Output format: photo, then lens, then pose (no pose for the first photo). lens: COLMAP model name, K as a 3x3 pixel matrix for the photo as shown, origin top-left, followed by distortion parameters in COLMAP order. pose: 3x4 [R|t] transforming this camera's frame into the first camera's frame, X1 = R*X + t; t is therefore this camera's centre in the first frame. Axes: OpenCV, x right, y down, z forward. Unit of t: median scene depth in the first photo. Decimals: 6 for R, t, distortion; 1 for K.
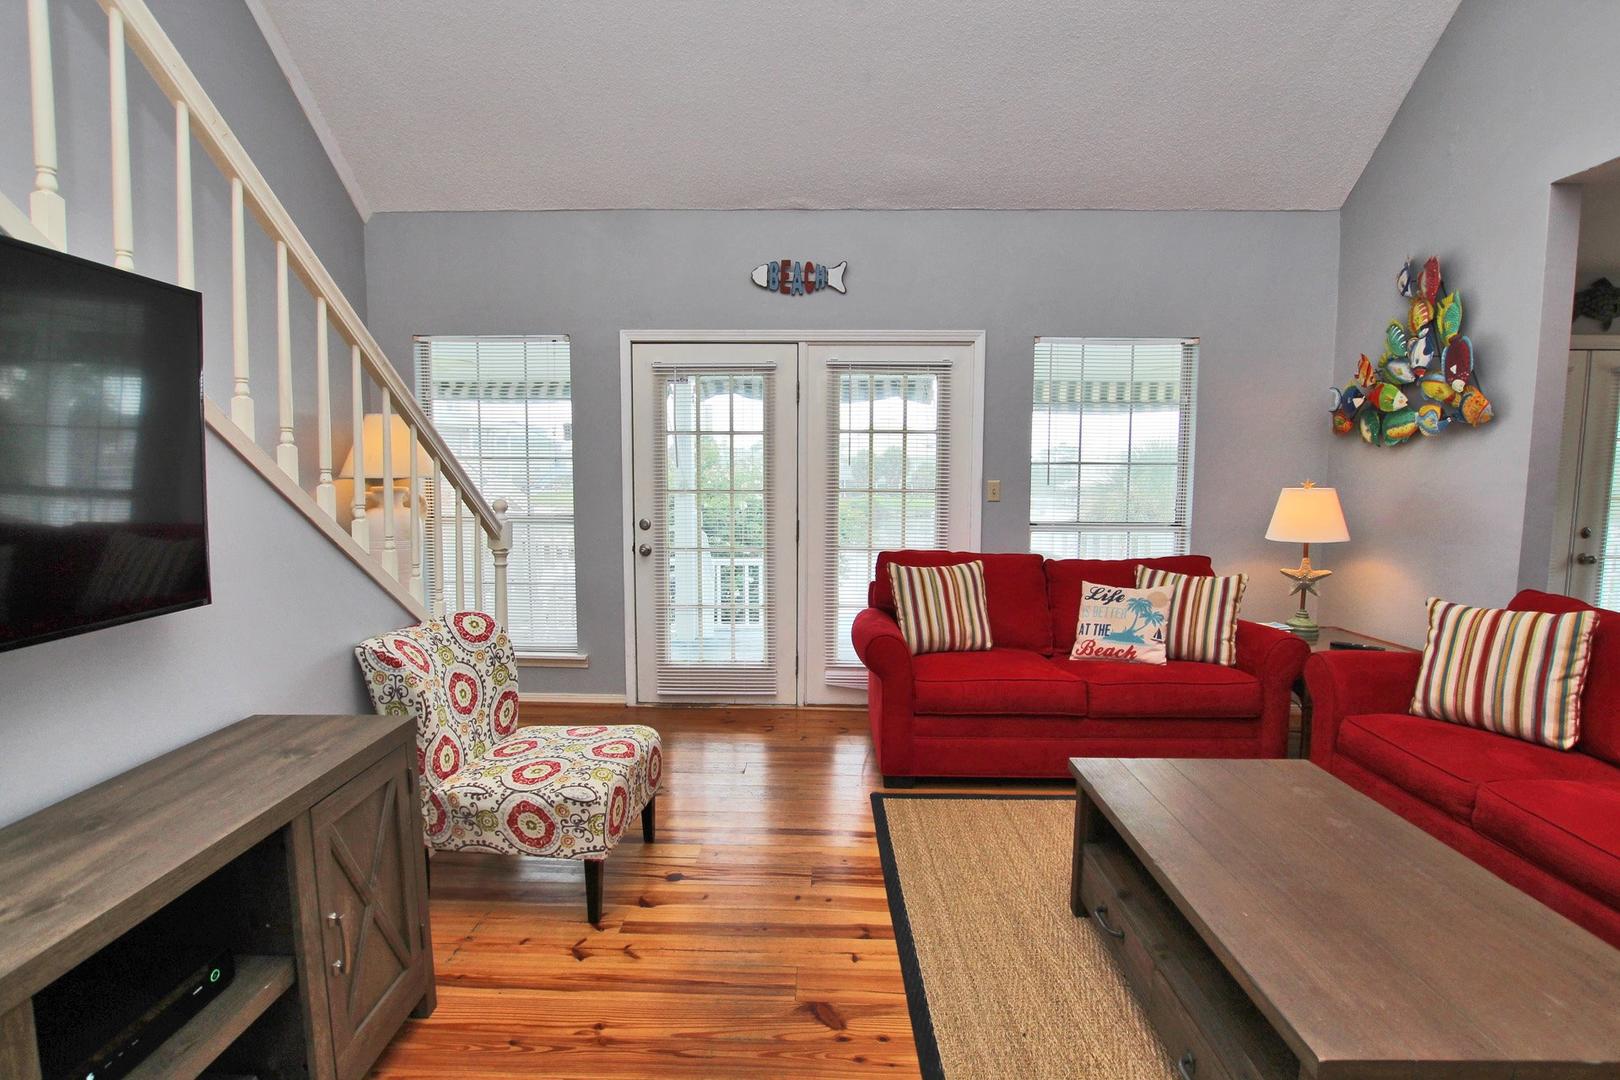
lens RADIAL K [[752.5, 0, 812.0], [0, 752.5, 544.4], [0, 0, 1]] dist [-0.034388, 0.004711]
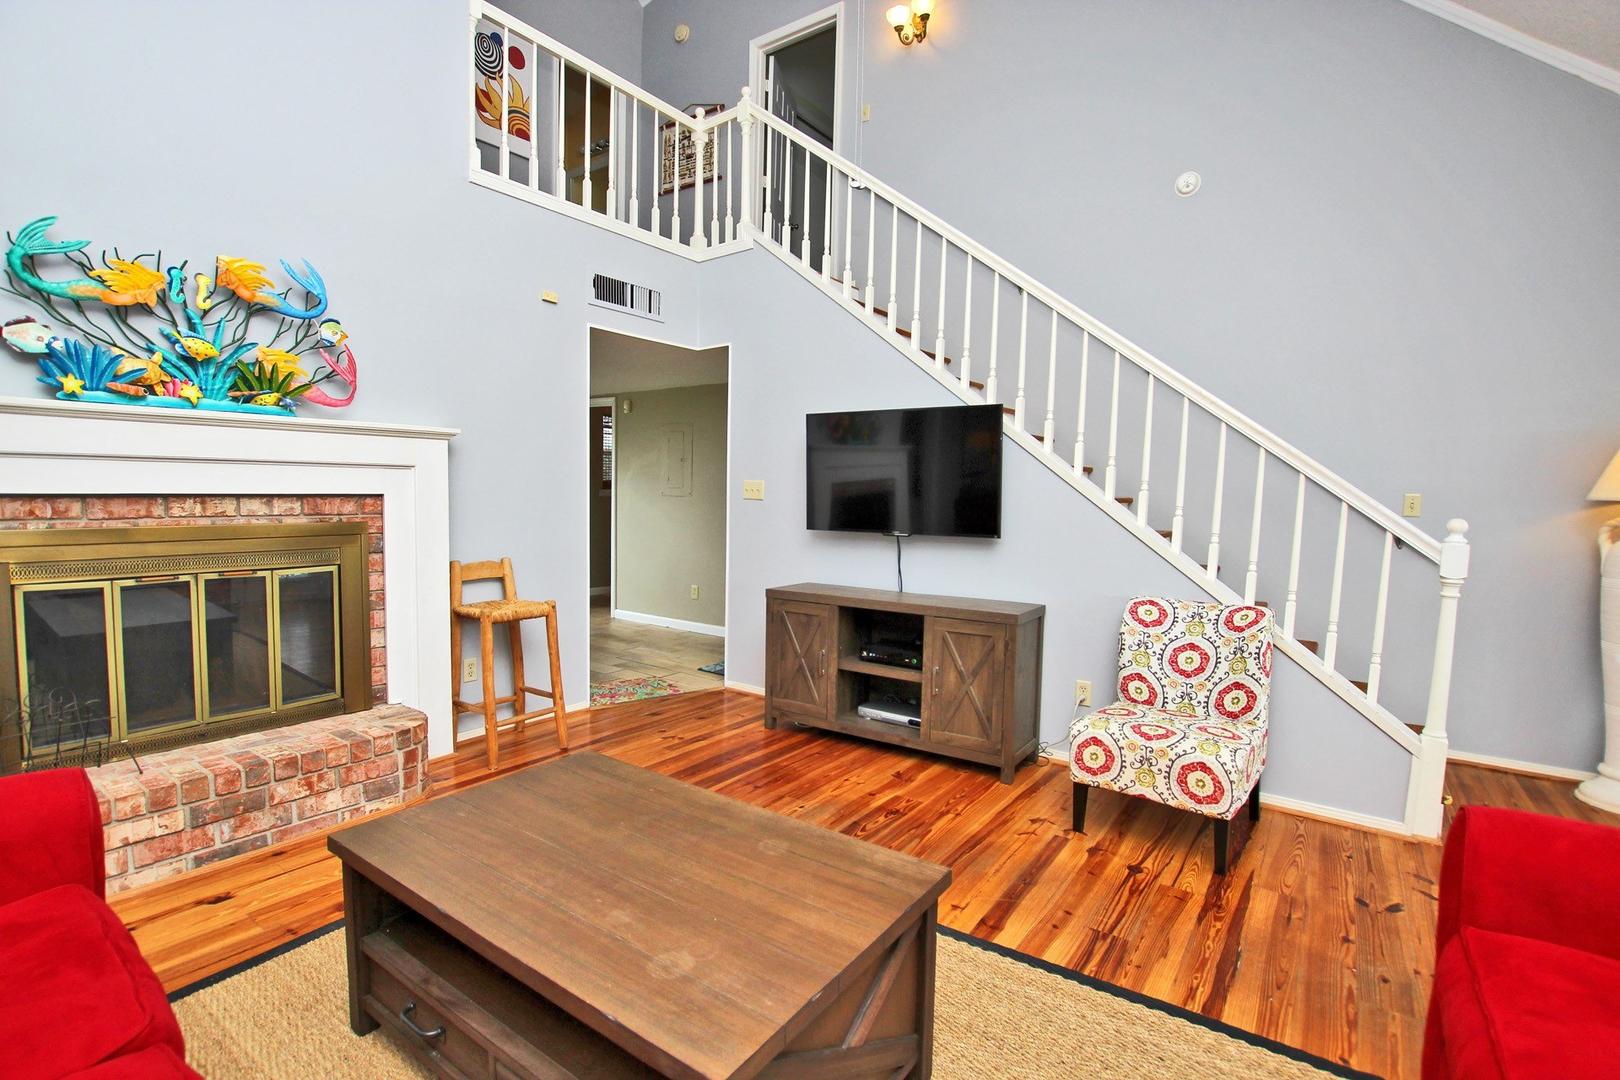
lens RADIAL K [[752.5, 0, 812.0], [0, 752.5, 544.4], [0, 0, 1]] dist [-0.034388, 0.004711]
pose [[-0.551439, 0.045608, -0.832968, 0.889235], [-0.092102, 0.989072, 0.115128, -0.075575], [0.829116, 0.140203, -0.541212, 1.103237]]
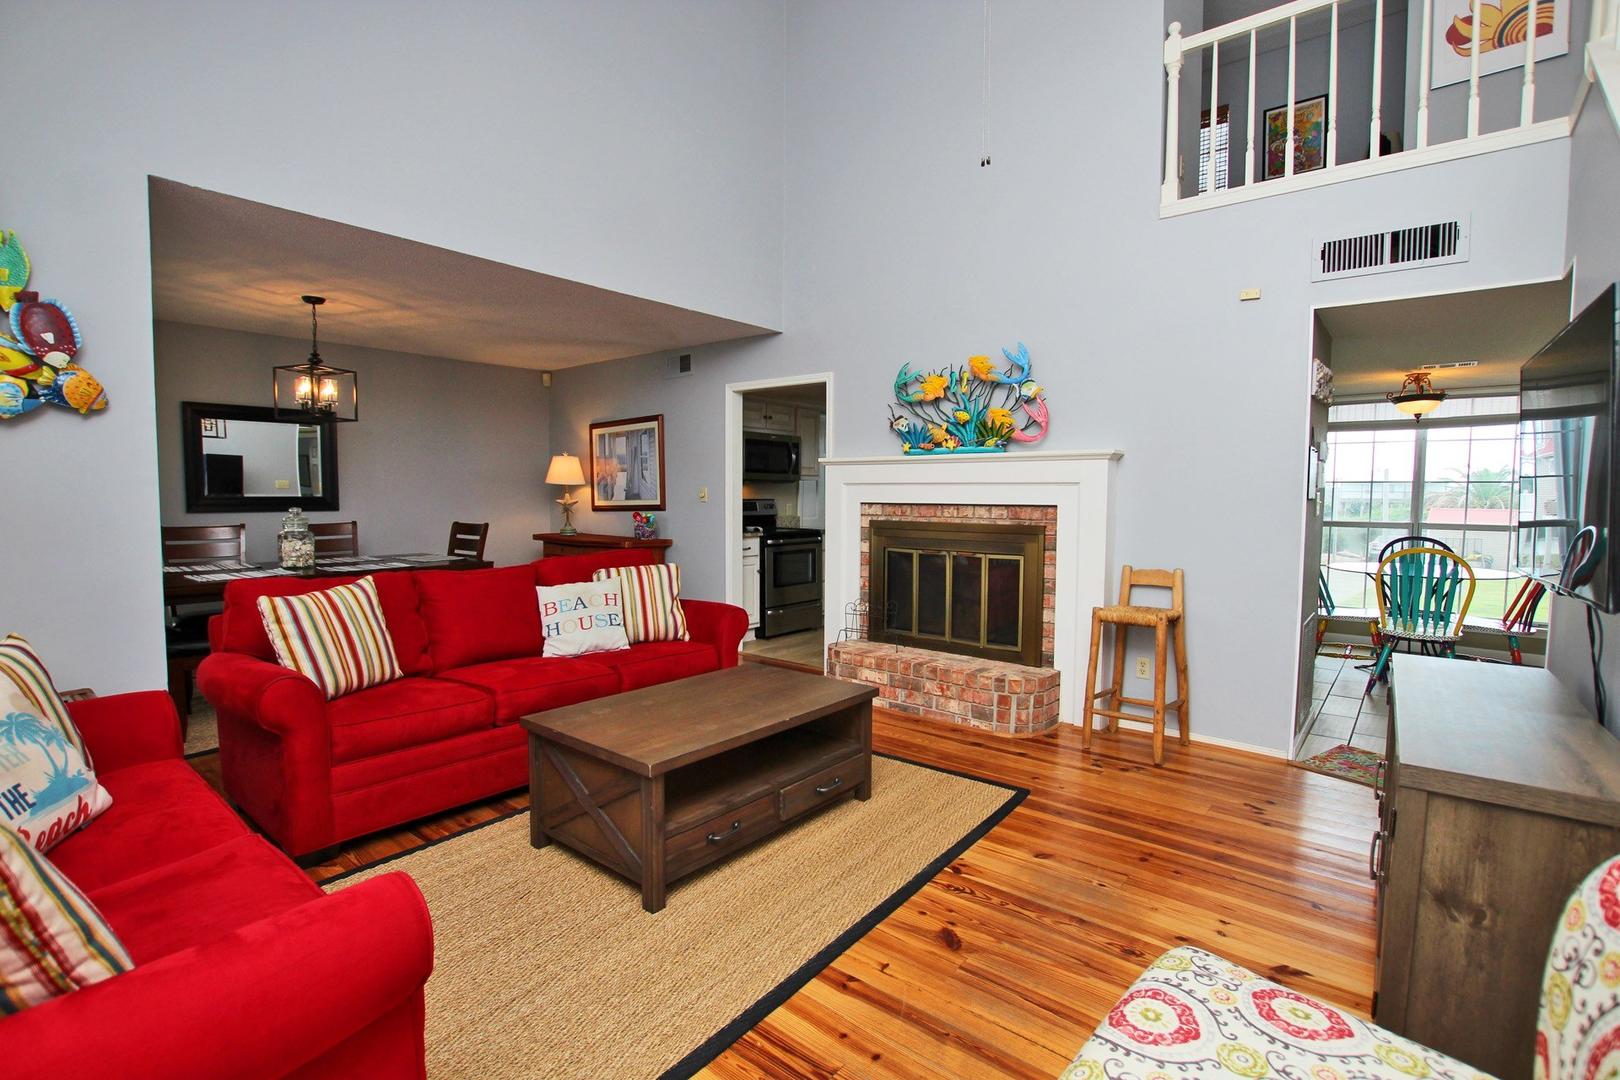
lens RADIAL K [[752.5, 0, 812.0], [0, 752.5, 544.4], [0, 0, 1]] dist [-0.034388, 0.004711]
pose [[-0.793865, -0.050117, 0.606026, -0.354559], [0.042156, 0.989665, 0.137066, -0.110181], [-0.606631, 0.134359, -0.783547, 1.432244]]
